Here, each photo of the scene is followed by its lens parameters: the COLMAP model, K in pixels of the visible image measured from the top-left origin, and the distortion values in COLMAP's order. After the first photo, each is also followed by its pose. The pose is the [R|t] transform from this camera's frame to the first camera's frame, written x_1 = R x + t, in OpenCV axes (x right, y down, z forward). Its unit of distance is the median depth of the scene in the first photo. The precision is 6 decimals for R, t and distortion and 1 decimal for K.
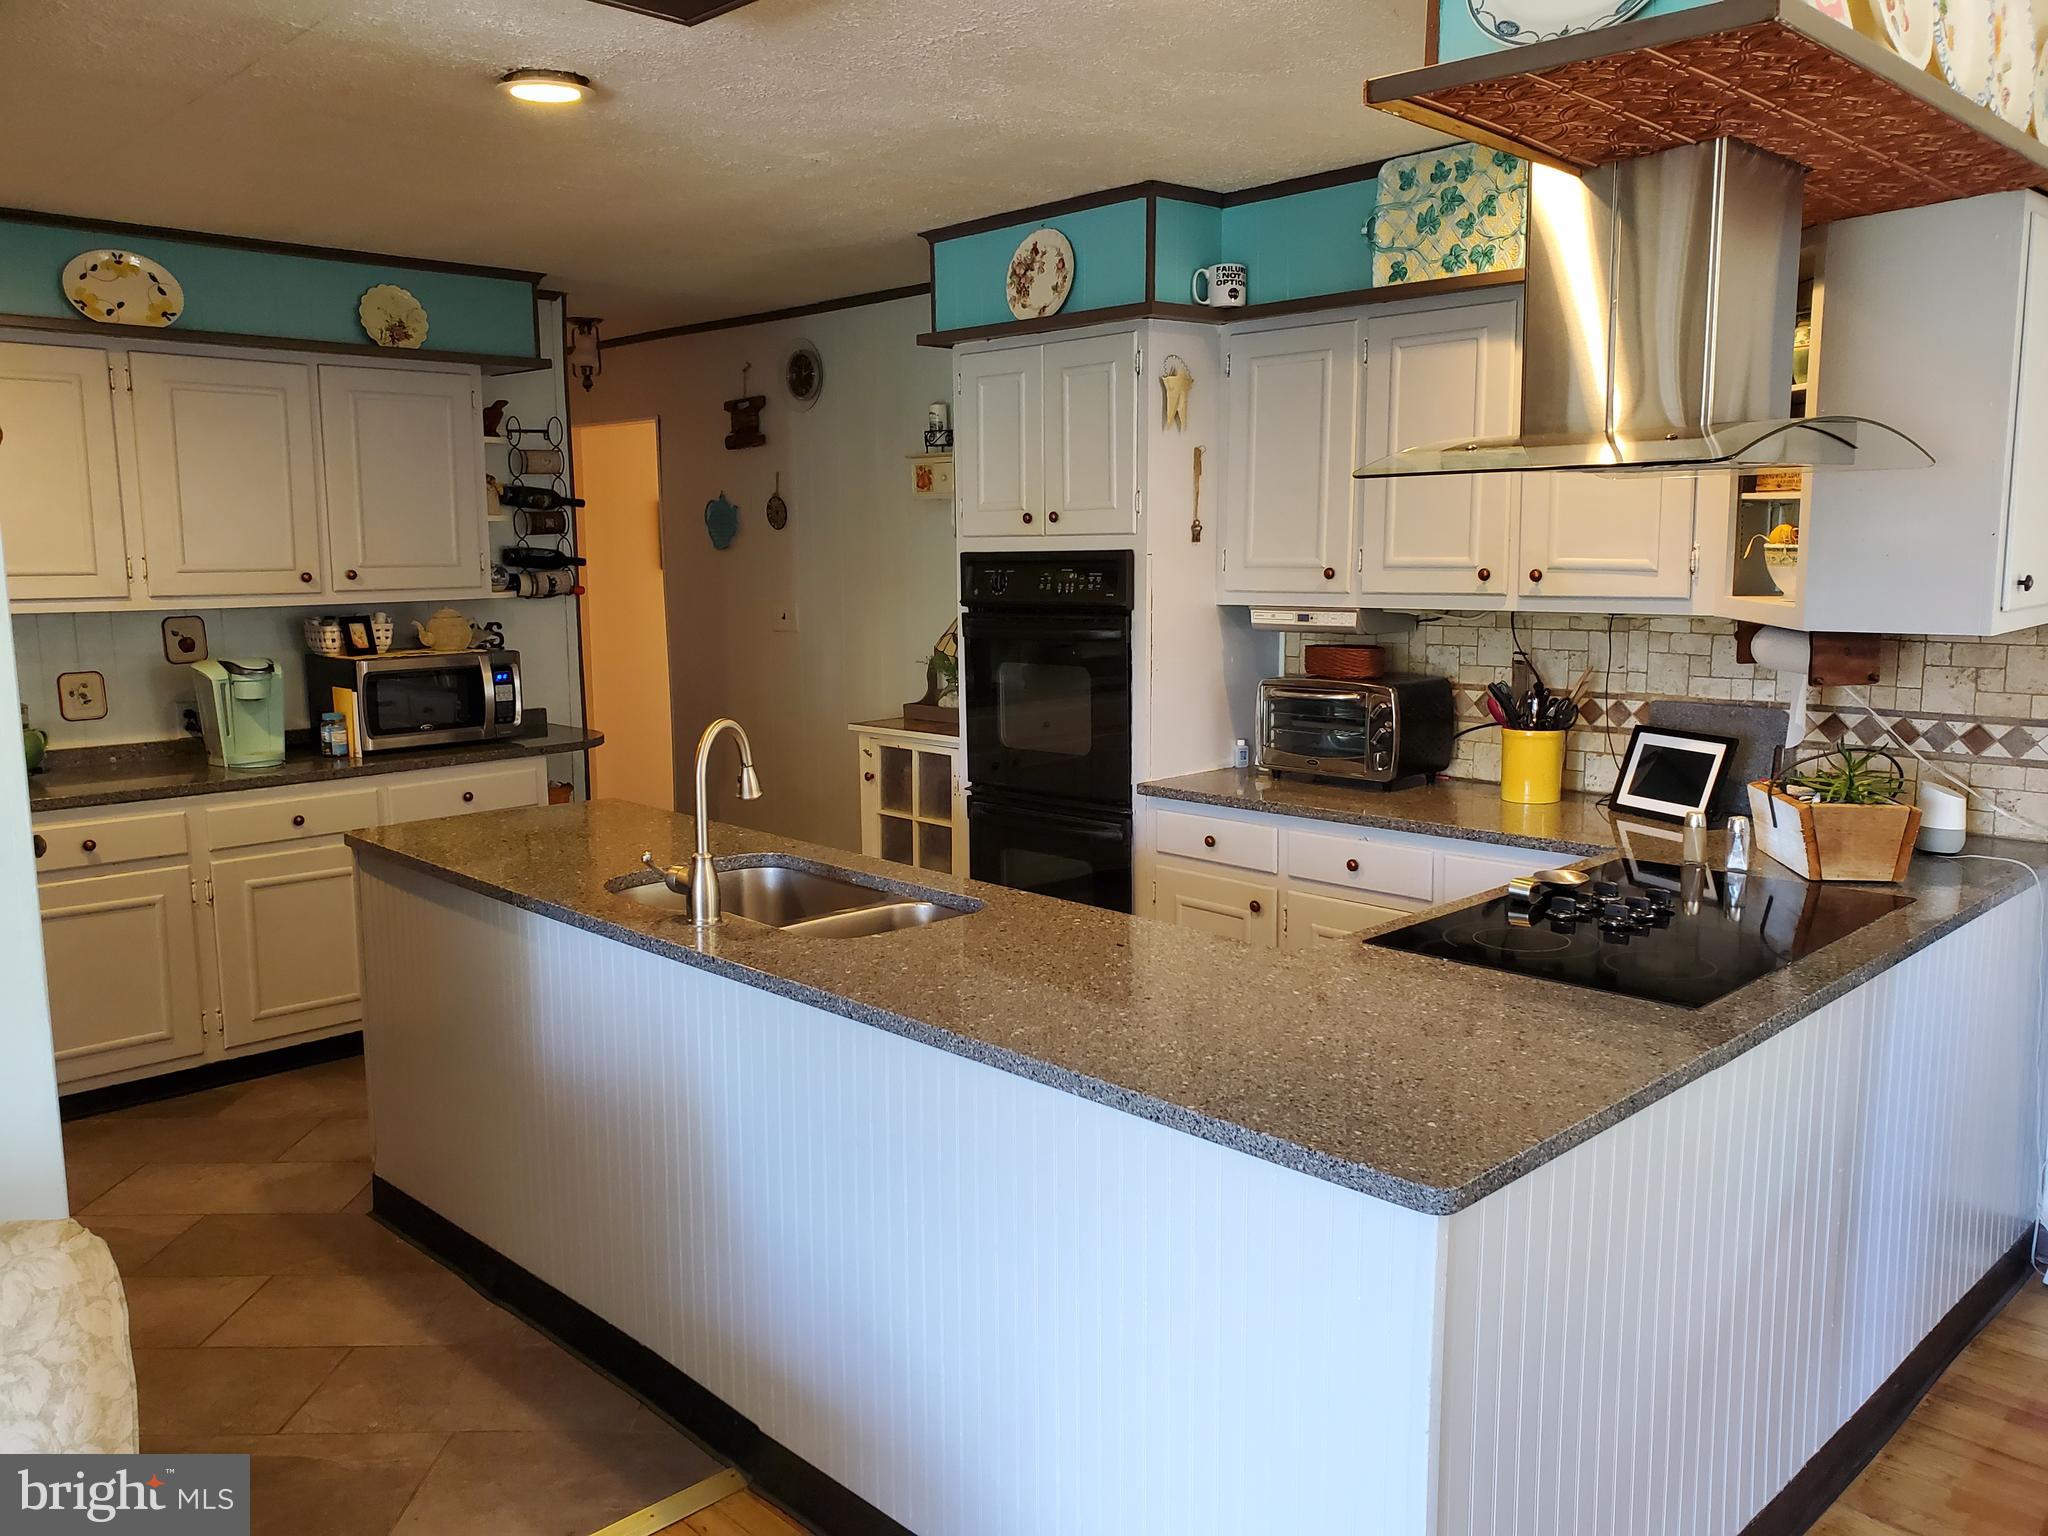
lens RADIAL K [[1595.3, 0, 1024.0], [0, 1595.3, 768.0], [0, 0, 1]] dist [0.006021, -0.008165]
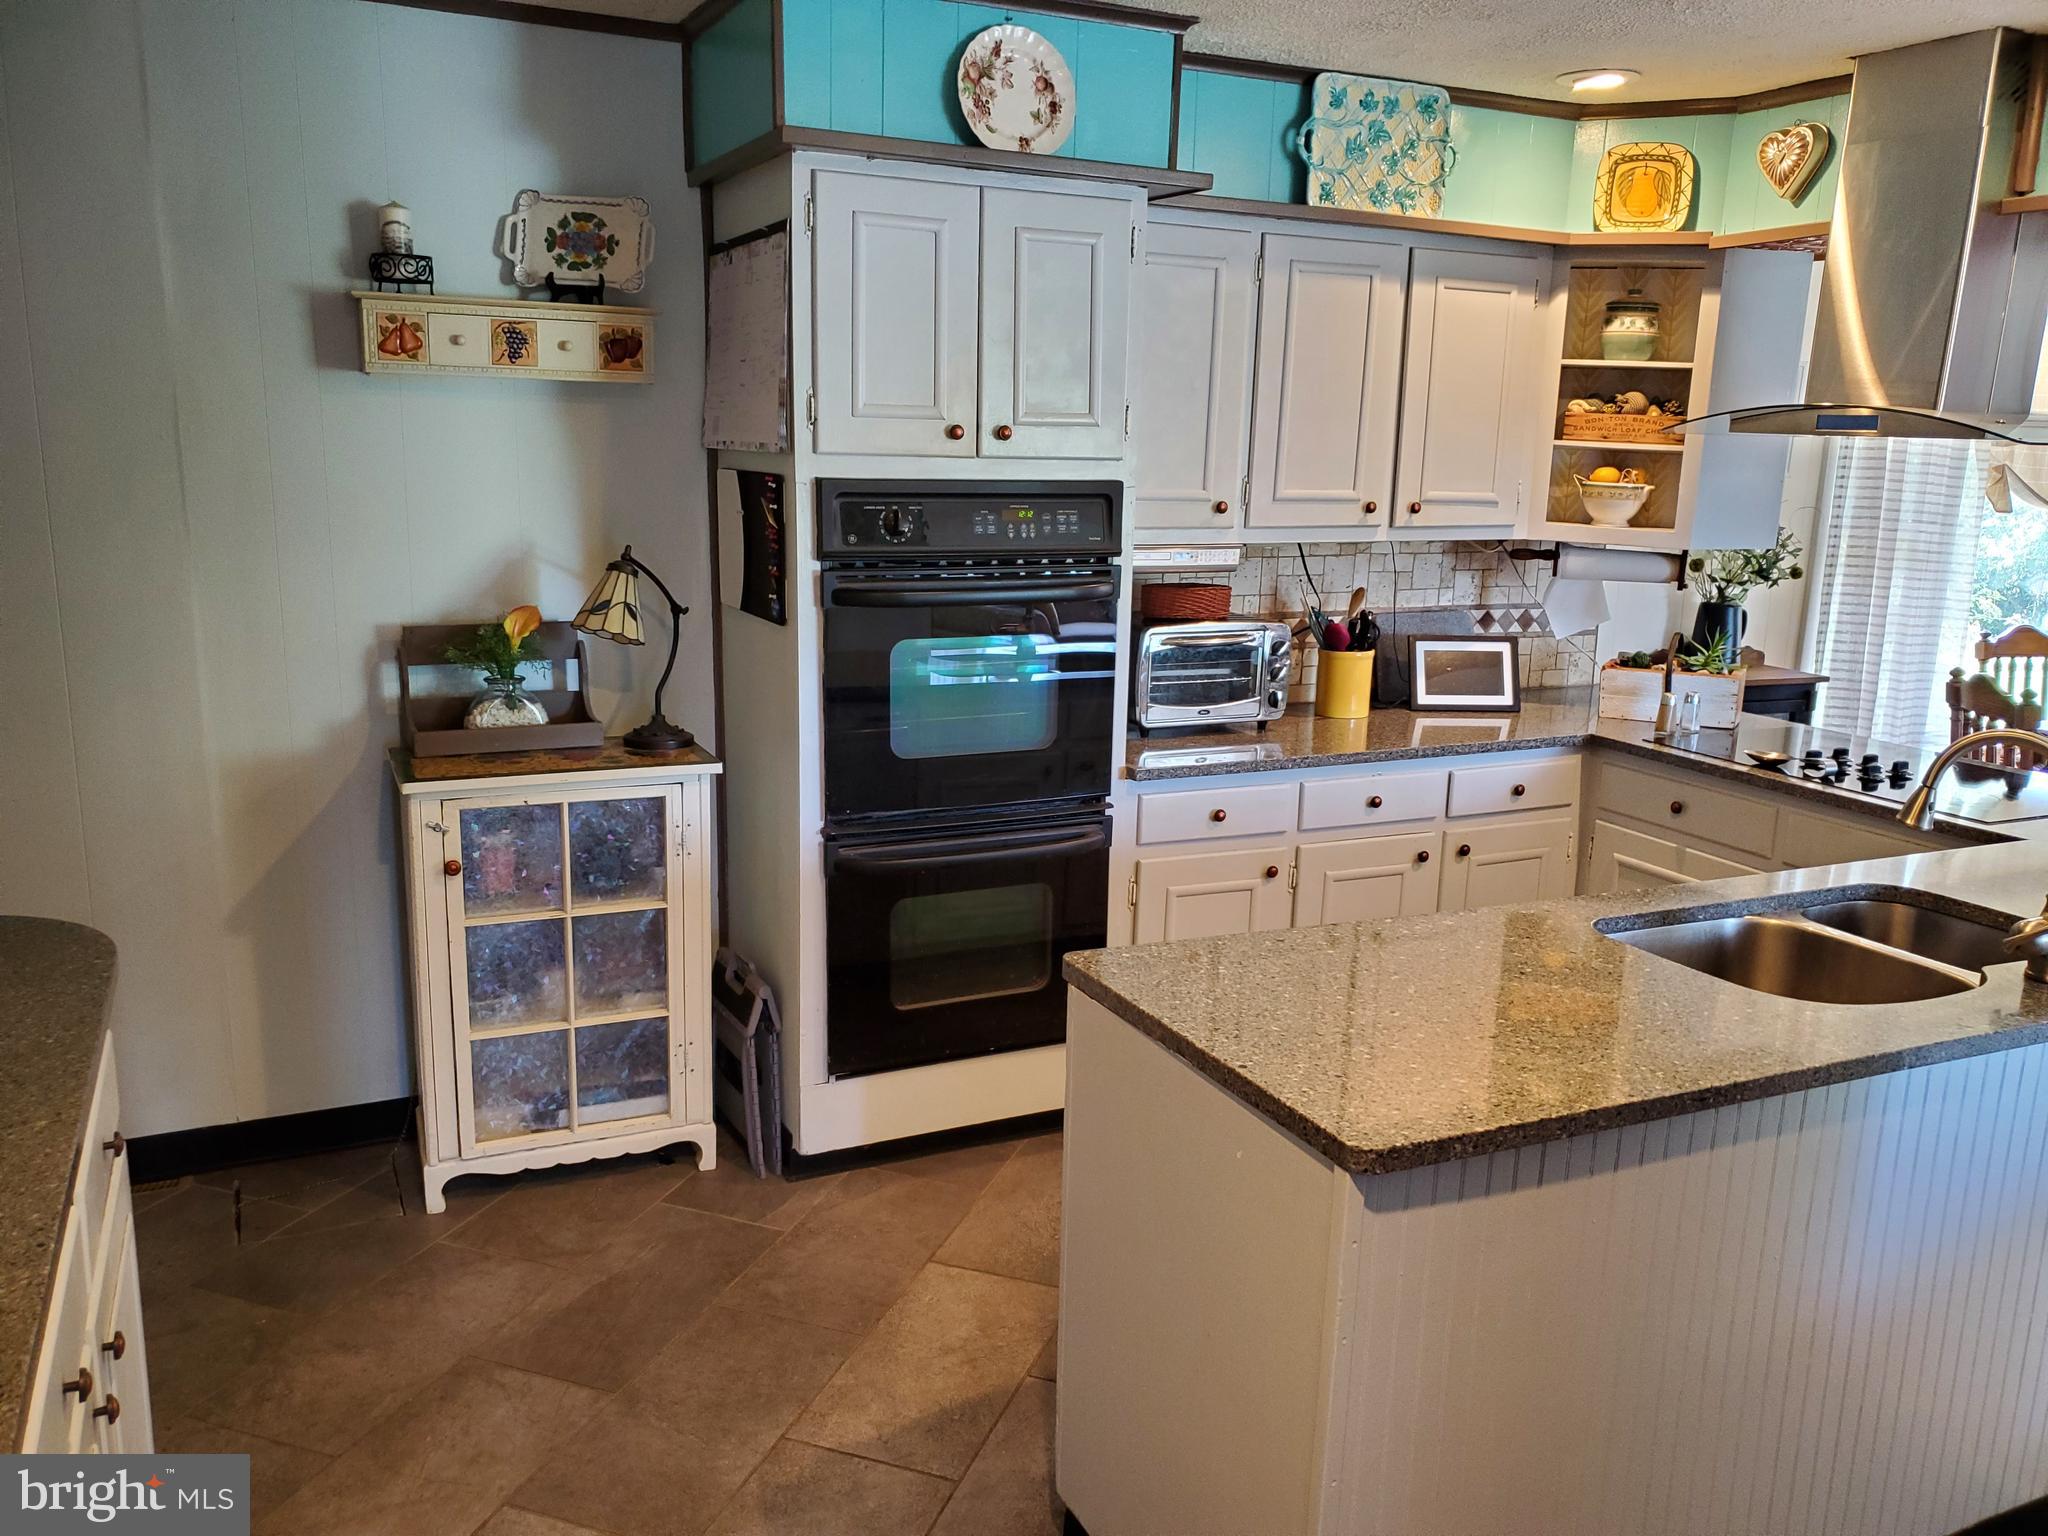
lens RADIAL K [[1593.4, 0, 1022.0], [0, 1593.4, 798.4], [0, 0, 1]] dist [0.005723, -0.002270]
pose [[0.319550, -0.192754, 0.927757, -0.802526], [0.108875, 0.980076, 0.166123, -0.133335], [-0.941294, 0.047925, 0.334170, 0.877359]]
